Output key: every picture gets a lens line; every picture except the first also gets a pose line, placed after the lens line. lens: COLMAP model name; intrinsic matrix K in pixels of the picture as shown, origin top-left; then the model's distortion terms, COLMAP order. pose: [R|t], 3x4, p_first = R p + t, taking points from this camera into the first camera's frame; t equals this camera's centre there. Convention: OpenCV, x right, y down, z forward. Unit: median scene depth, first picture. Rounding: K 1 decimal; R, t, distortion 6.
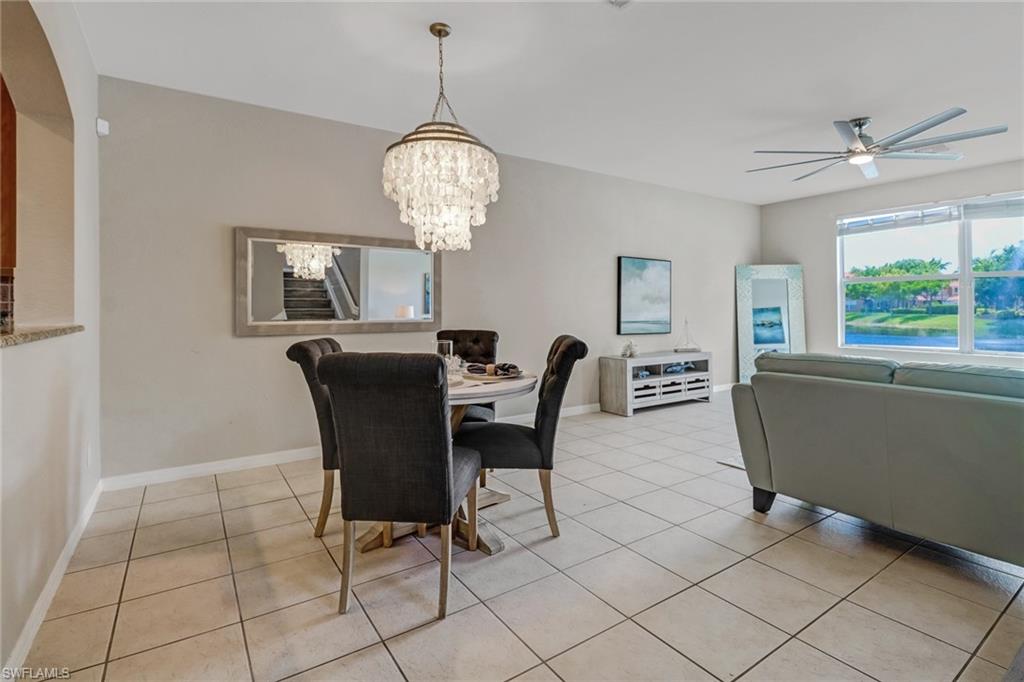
lens RADIAL K [[498.5, 0, 513.3], [0, 498.5, 307.1], [0, 0, 1]] dist [-0.000401, -0.016505]
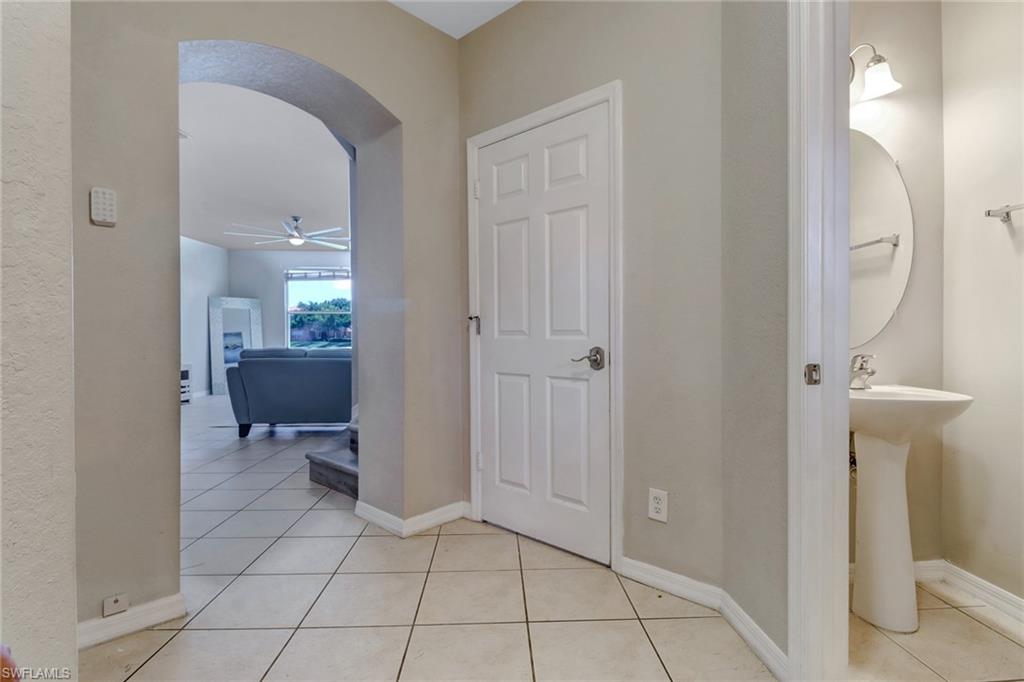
lens RADIAL K [[489.4, 0, 512.0], [0, 489.4, 341.0], [0, 0, 1]] dist [0.002729, 0.000244]
pose [[0.533803, -0.003579, 0.845602, -0.216155], [-0.003319, 0.999974, 0.006327, 0.021115], [-0.845603, -0.006184, 0.533777, -0.345971]]
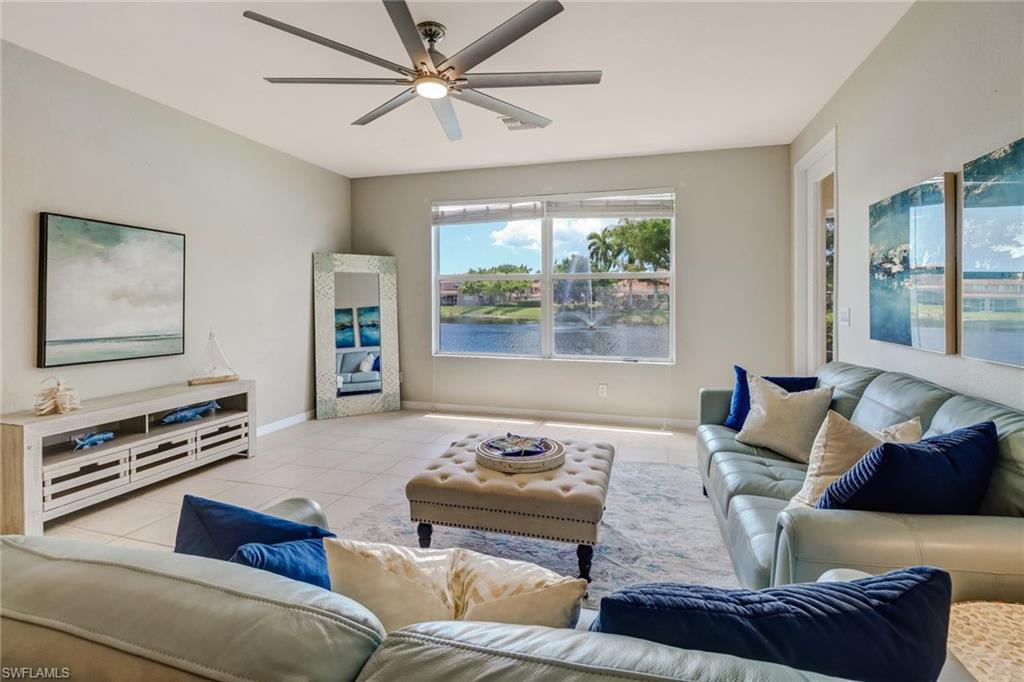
lens RADIAL K [[485.1, 0, 512.5], [0, 485.1, 303.2], [0, 0, 1]] dist [-0.000231, 0.000038]
pose [[0.774485, 0.002854, 0.632586, 0.255136], [-0.006399, 0.999974, 0.003322, -0.014075], [-0.632560, -0.006620, 0.774483, 0.293687]]
